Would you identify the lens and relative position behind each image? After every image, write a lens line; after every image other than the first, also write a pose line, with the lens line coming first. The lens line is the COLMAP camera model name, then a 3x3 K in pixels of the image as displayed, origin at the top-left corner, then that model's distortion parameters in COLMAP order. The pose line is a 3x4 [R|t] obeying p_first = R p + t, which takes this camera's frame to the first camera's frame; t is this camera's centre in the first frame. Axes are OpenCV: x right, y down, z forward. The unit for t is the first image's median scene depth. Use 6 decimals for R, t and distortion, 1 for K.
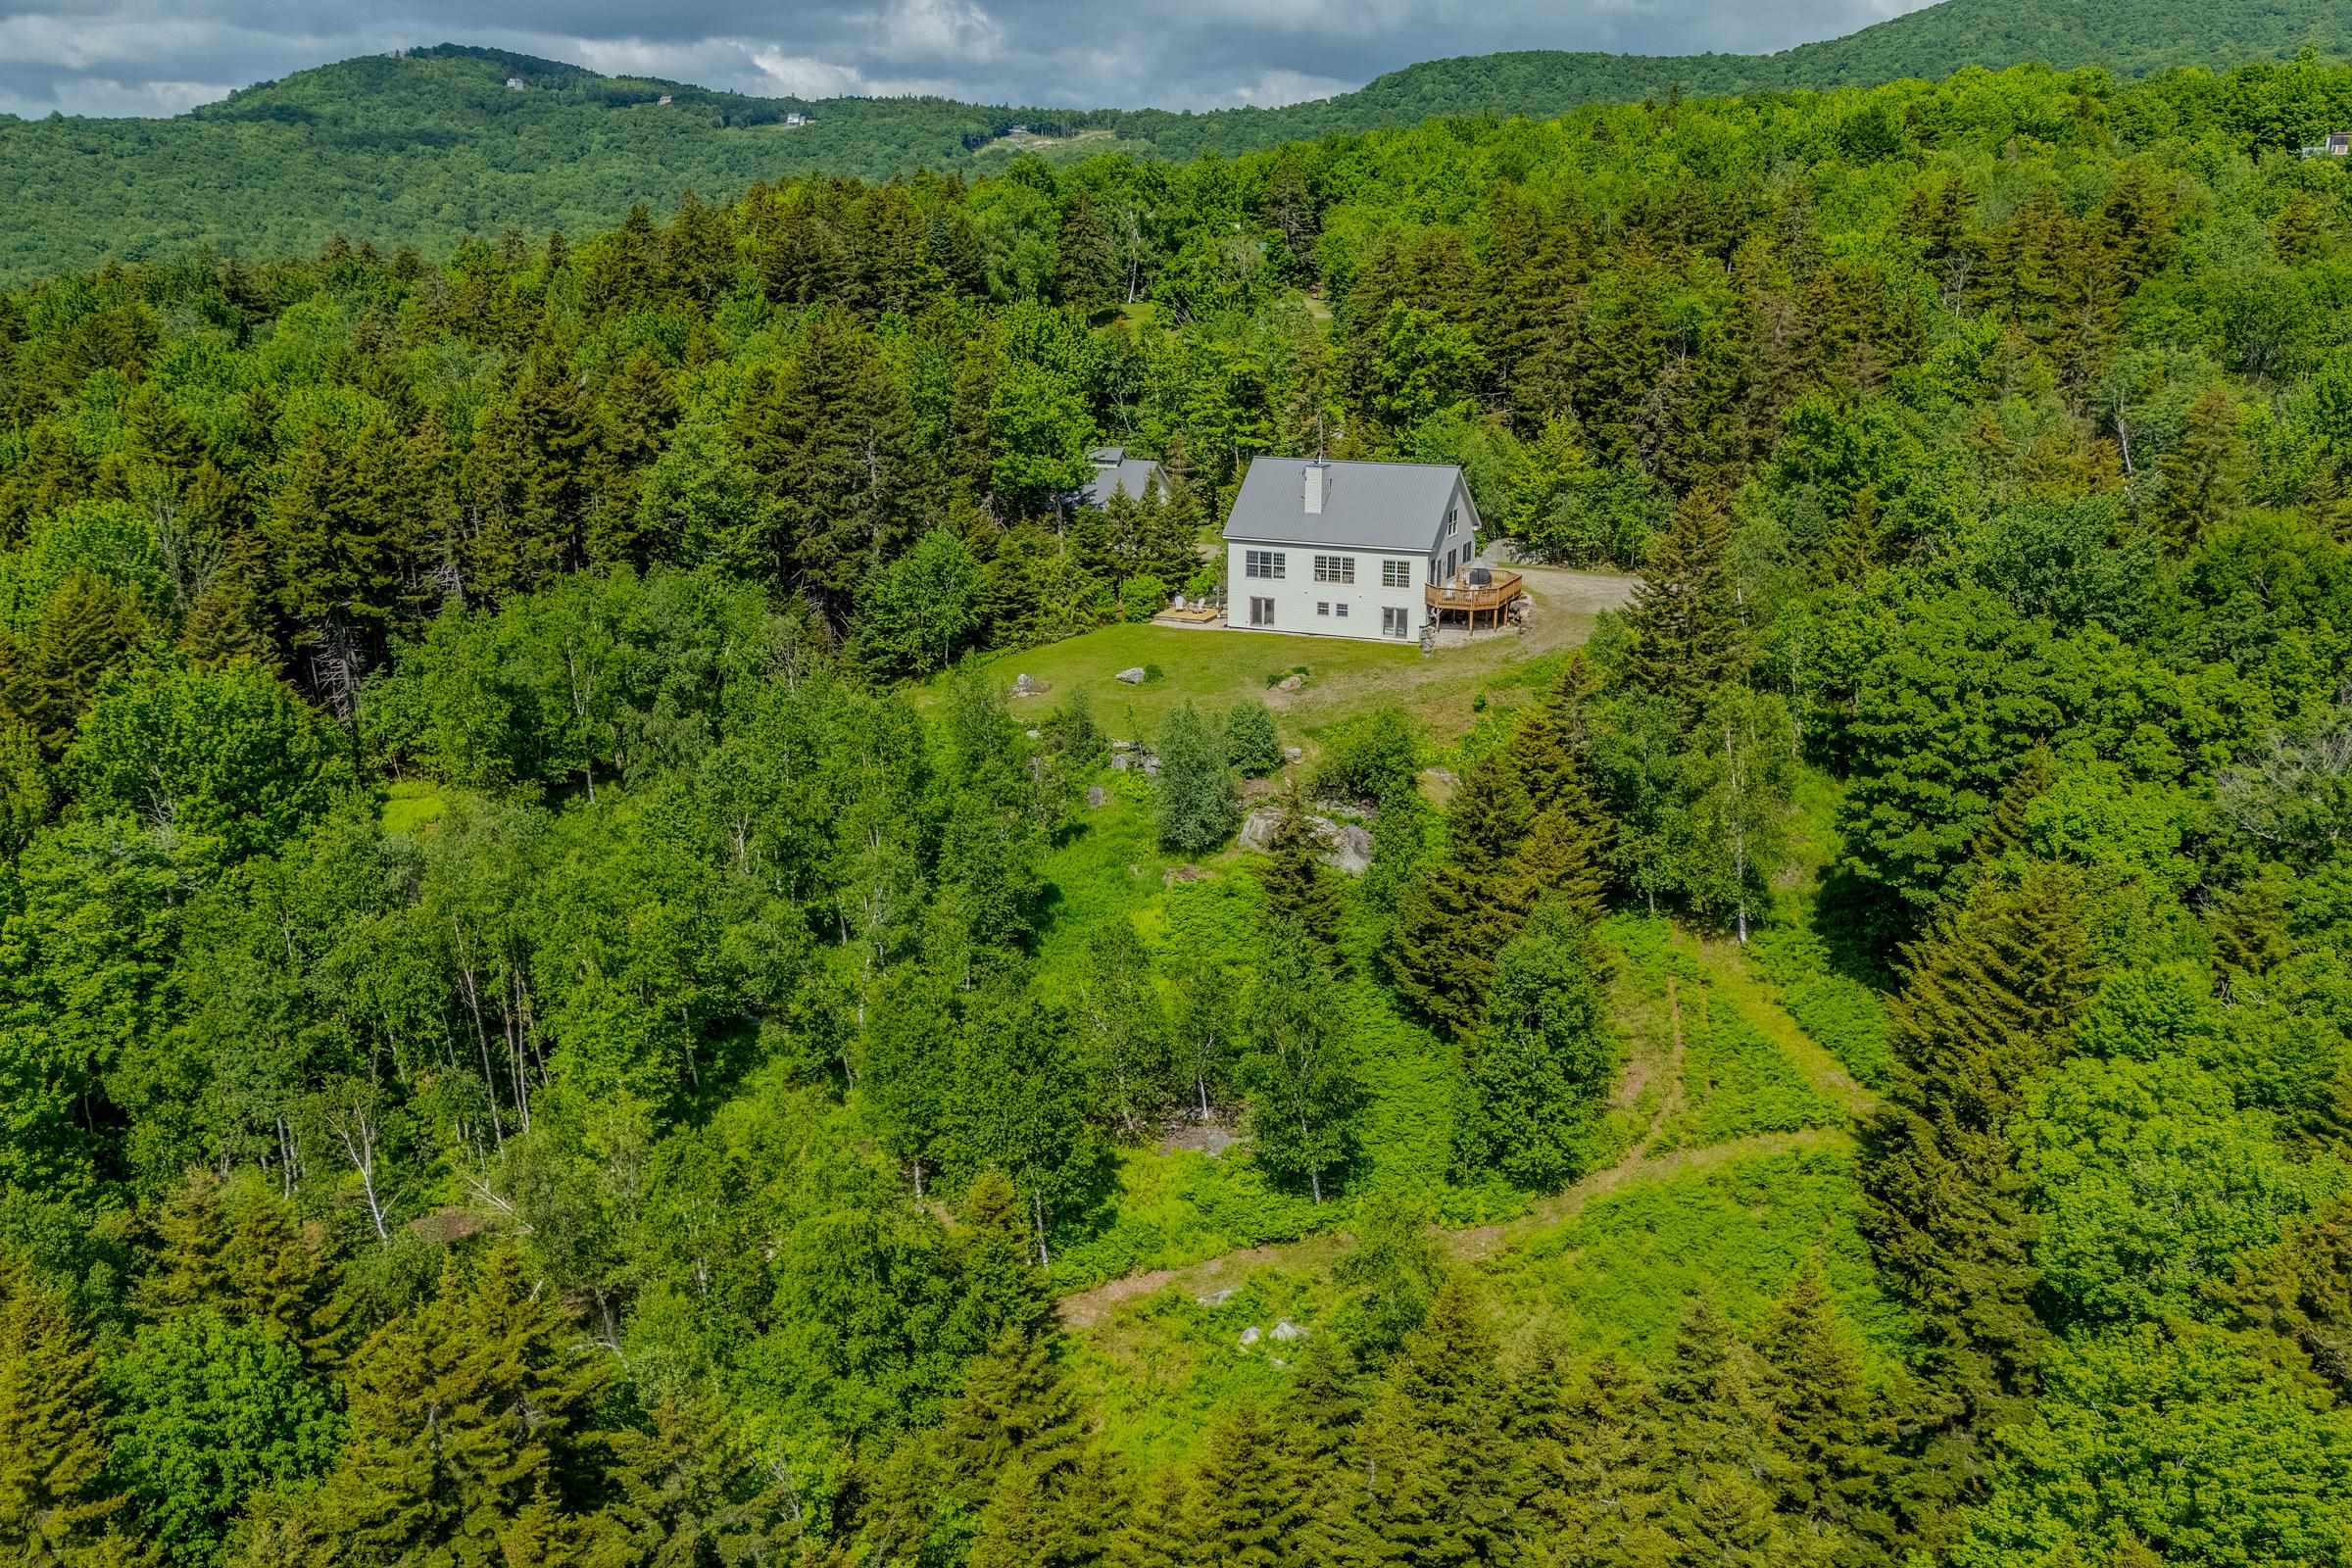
lens RADIAL K [[2124.8, 0, 1172.2], [0, 2124.8, 822.1], [0, 0, 1]] dist [0.126609, -0.167456]
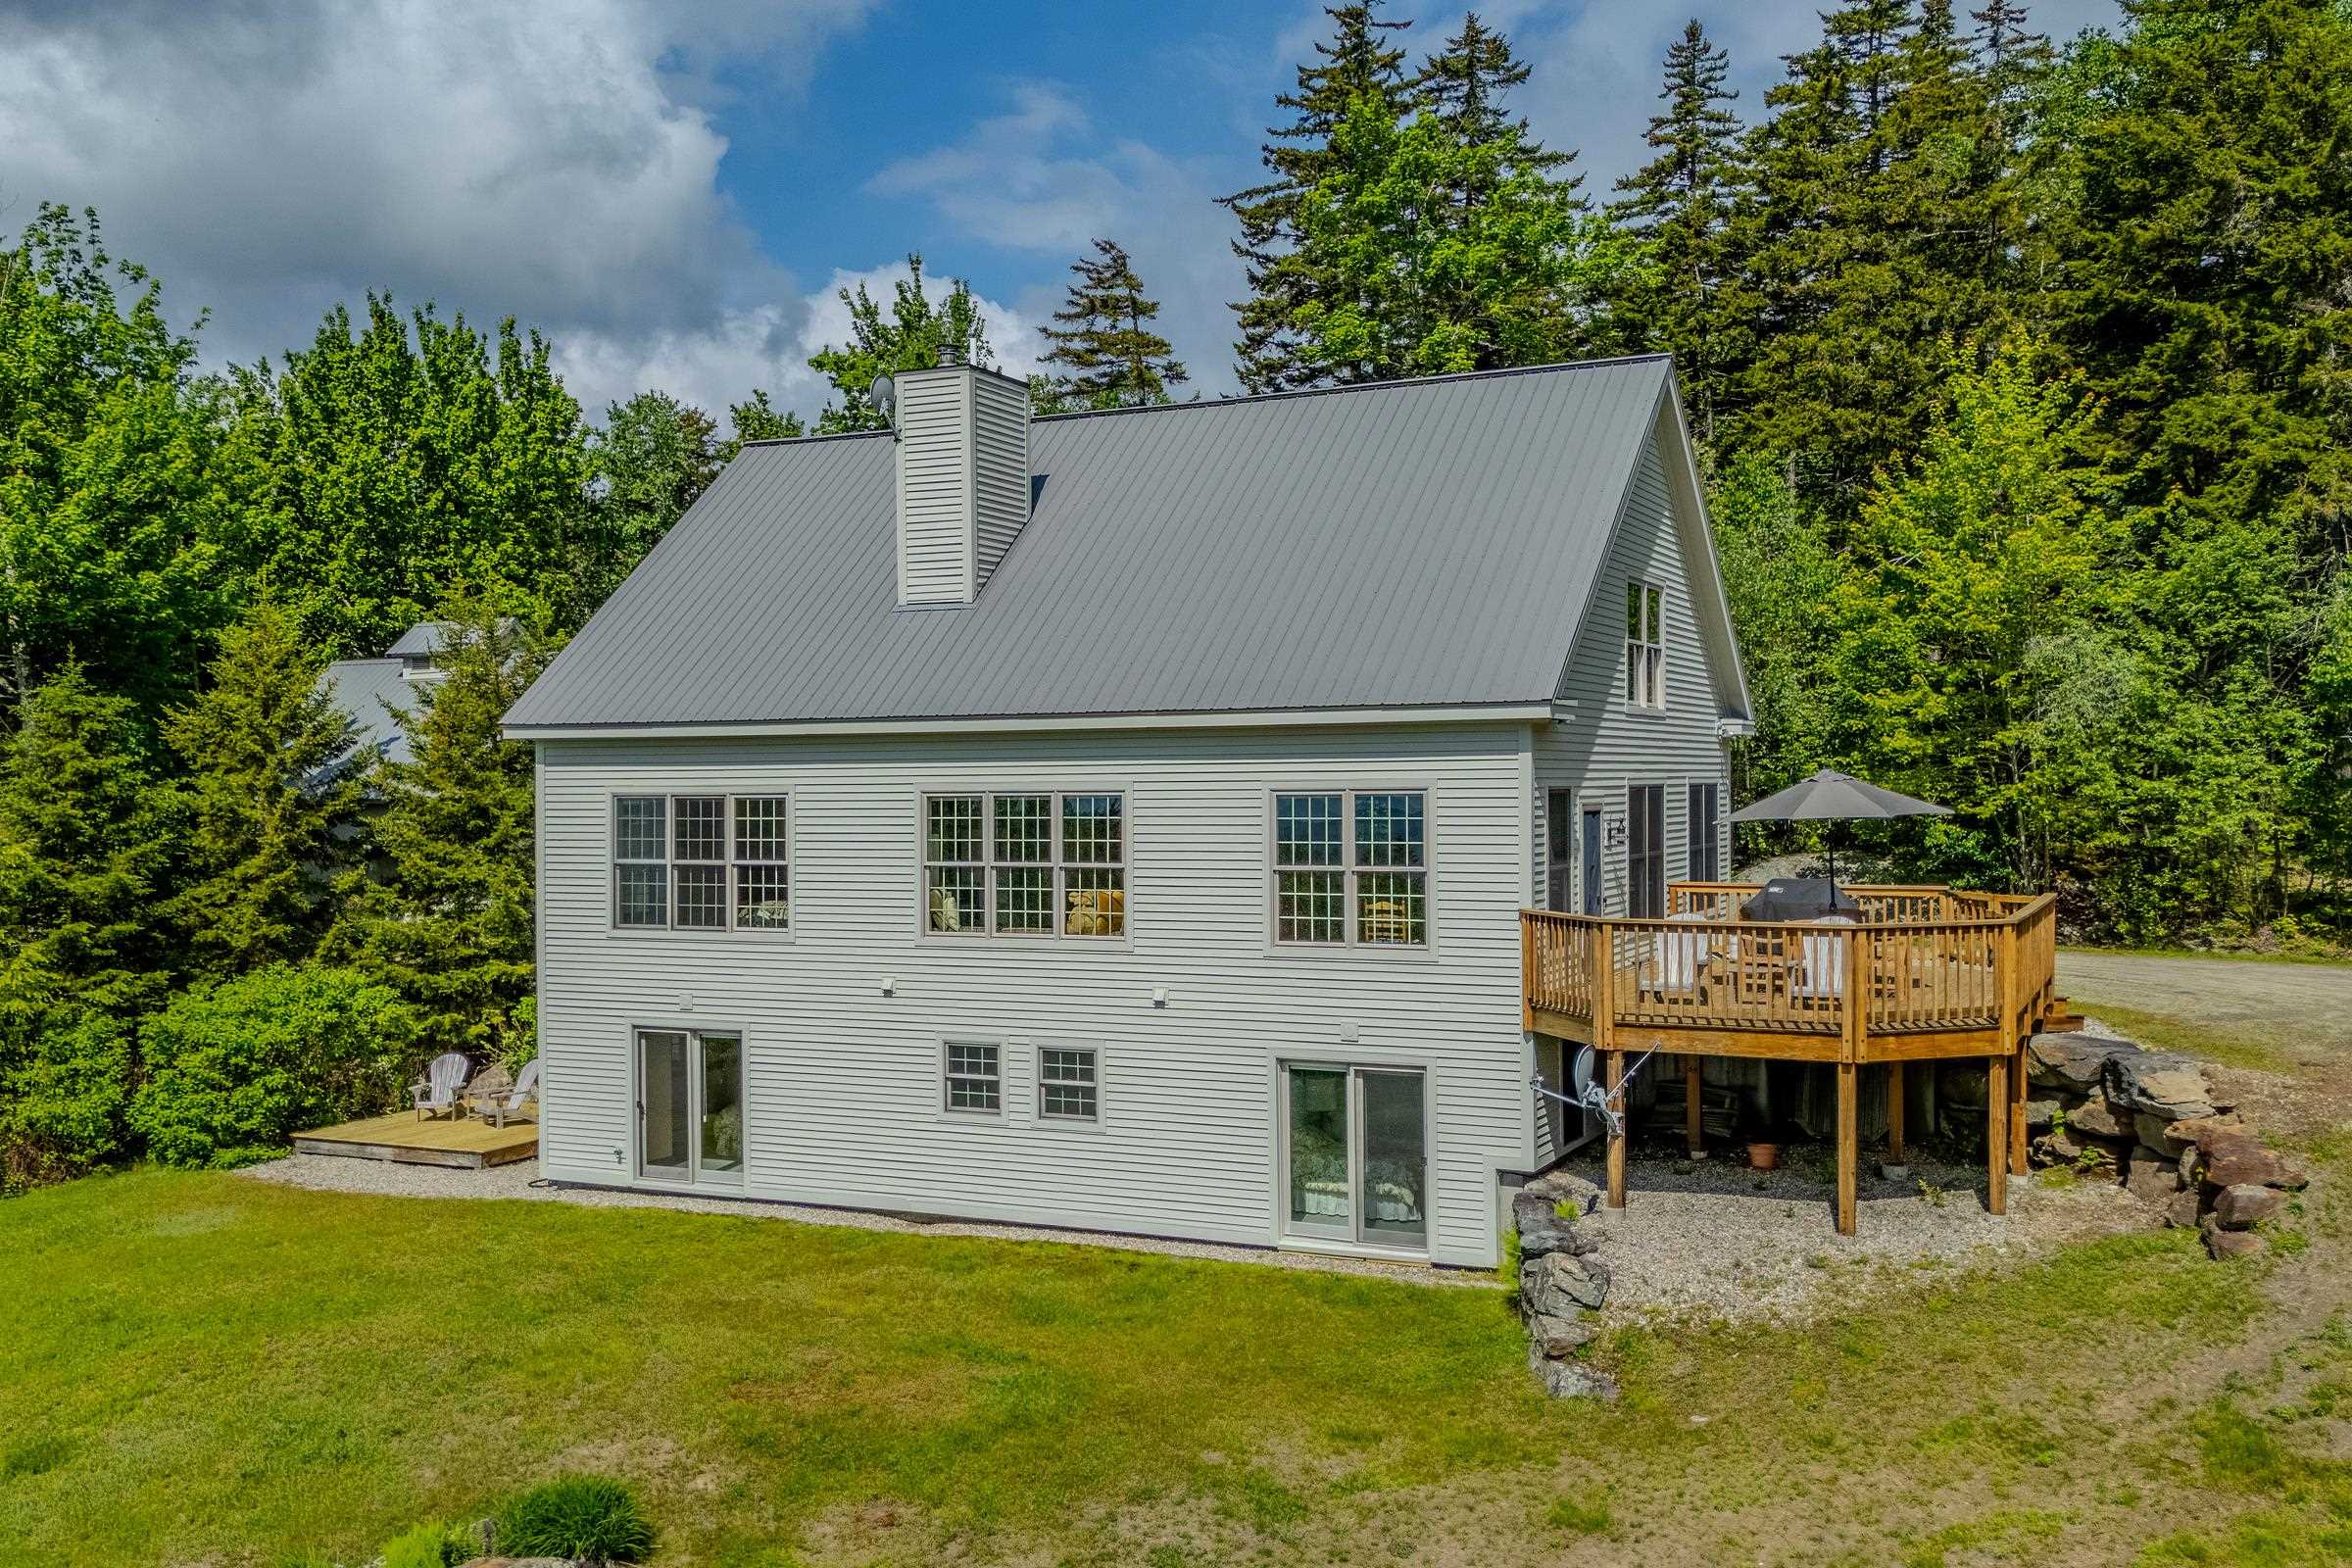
lens RADIAL K [[2124.8, 0, 1172.2], [0, 2124.8, 822.1], [0, 0, 1]] dist [0.126609, -0.167456]
pose [[0.999830, -0.003909, -0.018020, 0.090697], [-0.001022, 0.964021, -0.265825, -0.071543], [0.018411, 0.265799, 0.963853, 0.805621]]
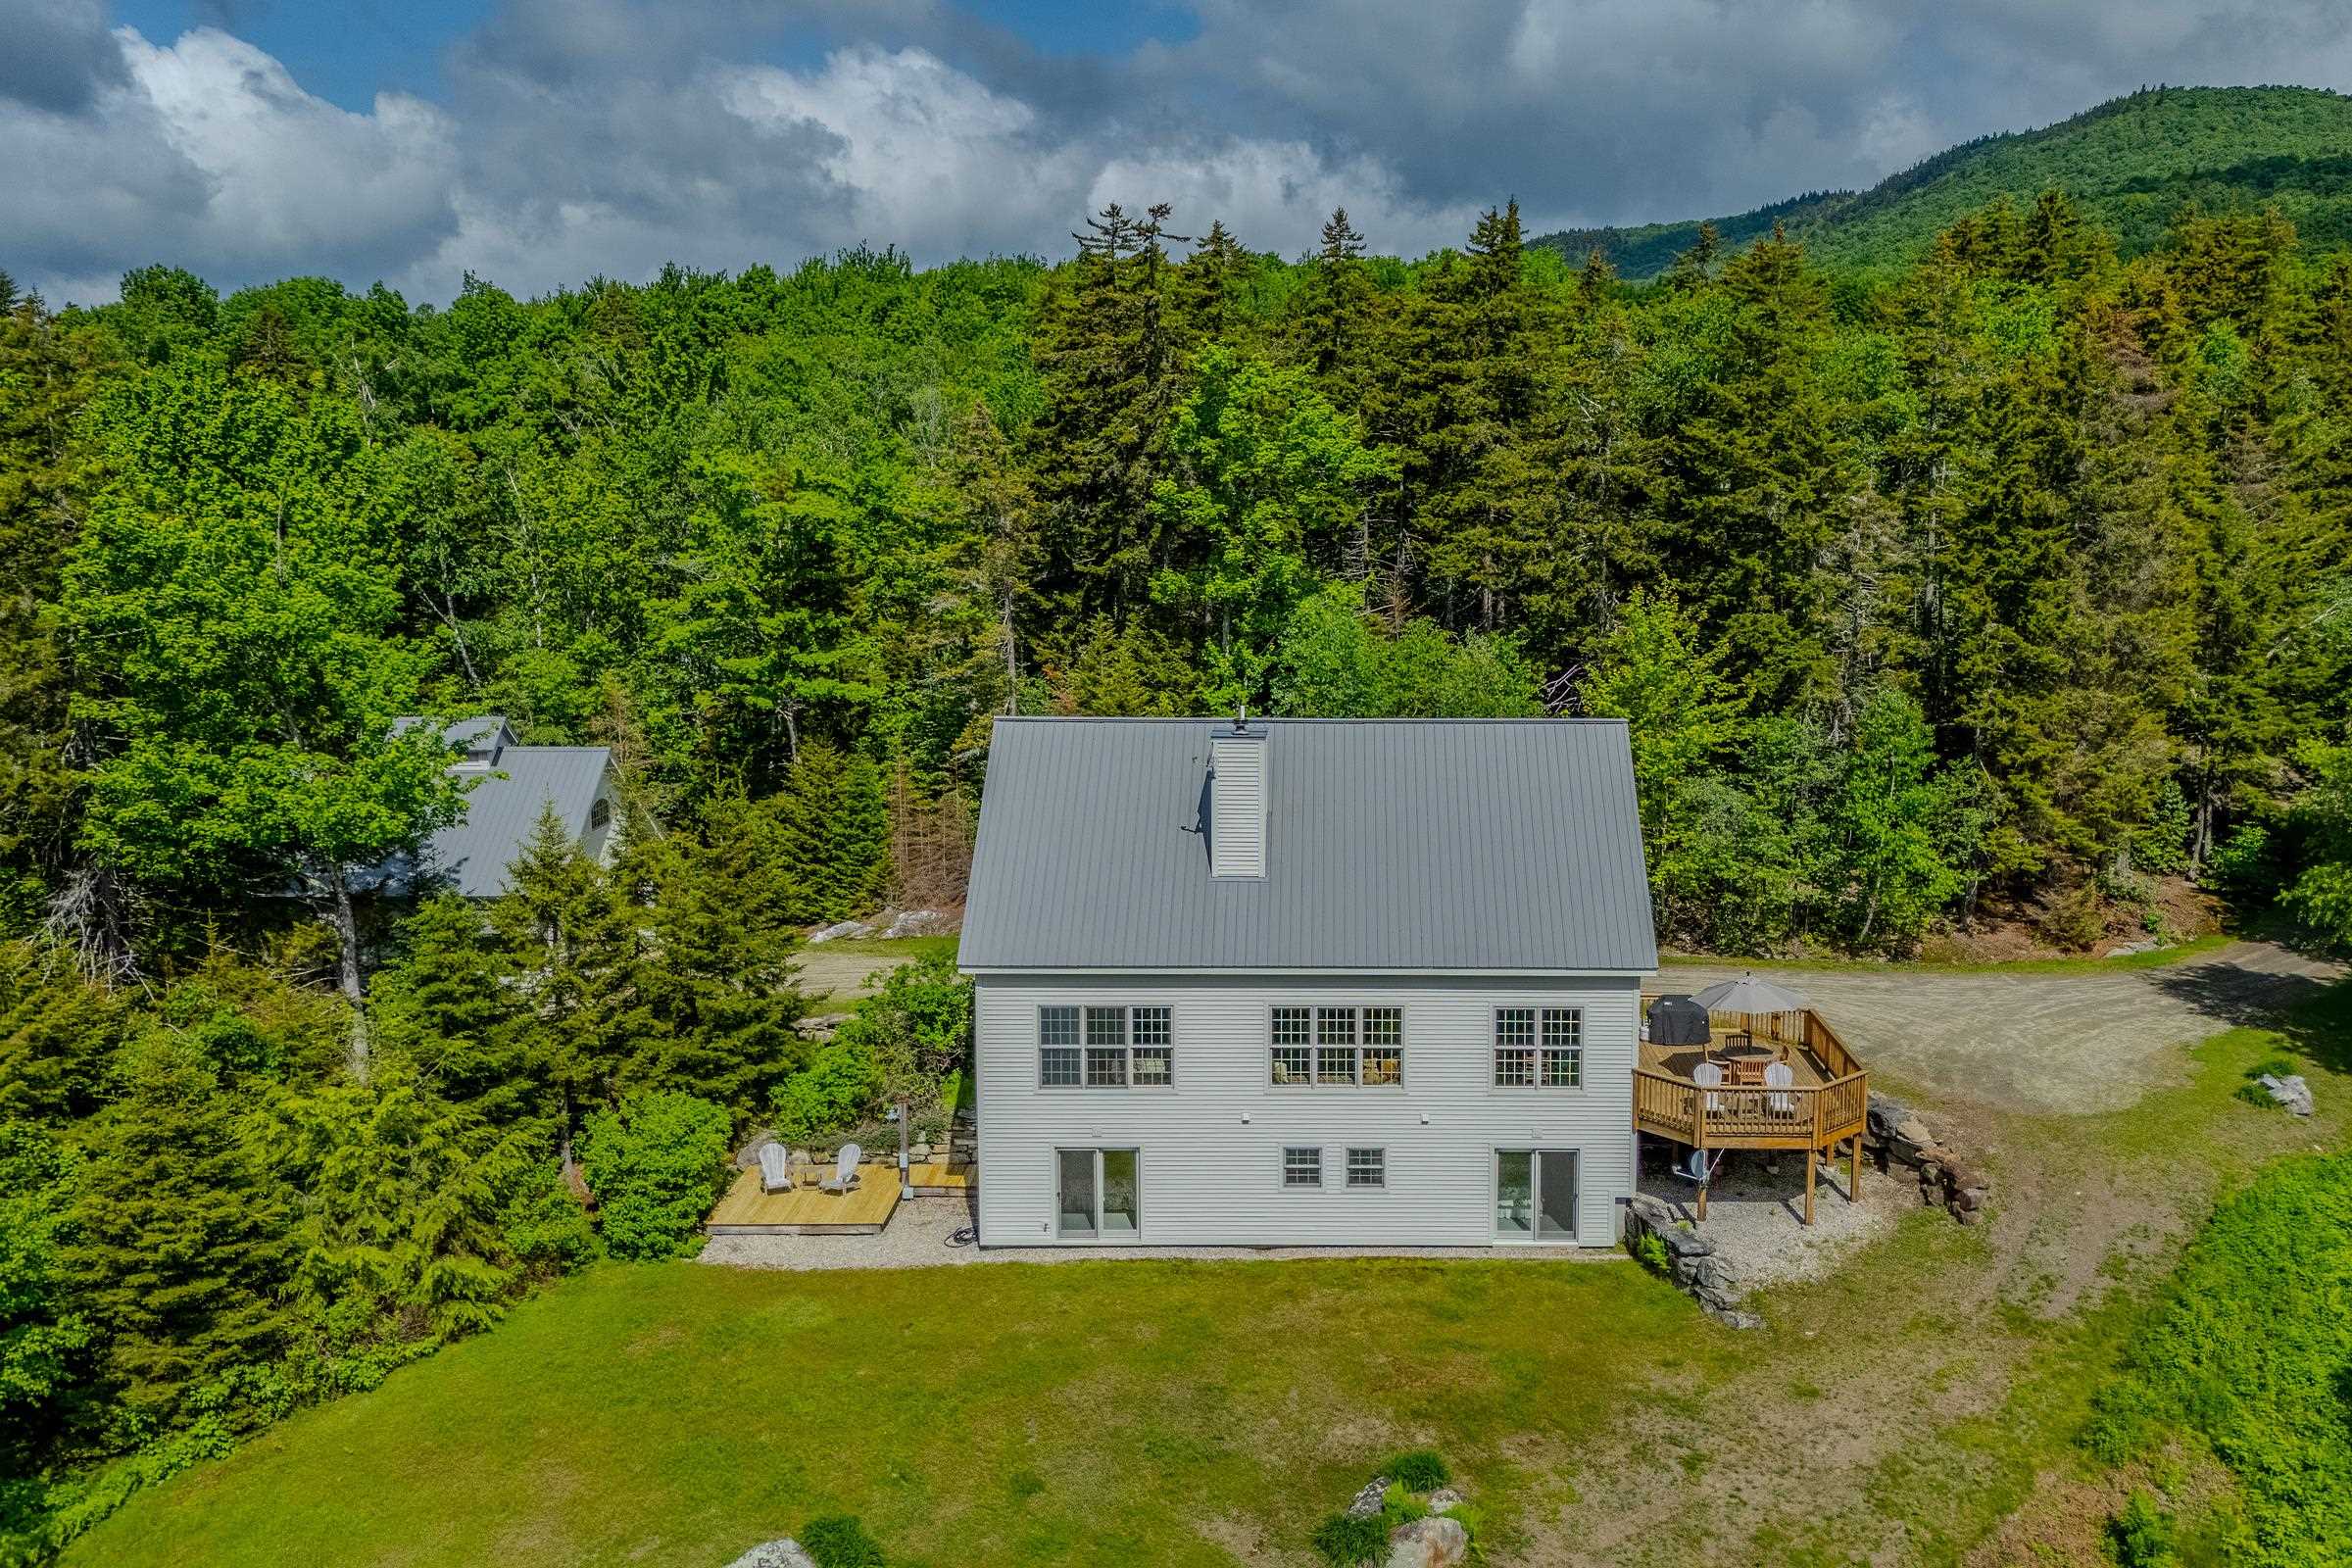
lens RADIAL K [[2117.9, 0, 1333.9], [0, 2117.9, 797.1], [0, 0, 1]] dist [0.115596, -0.146586]
pose [[0.907397, -0.058351, 0.416204, -0.054670], [0.114564, 0.987153, -0.111373, -0.117832], [-0.404358, 0.148741, 0.902425, 0.691691]]
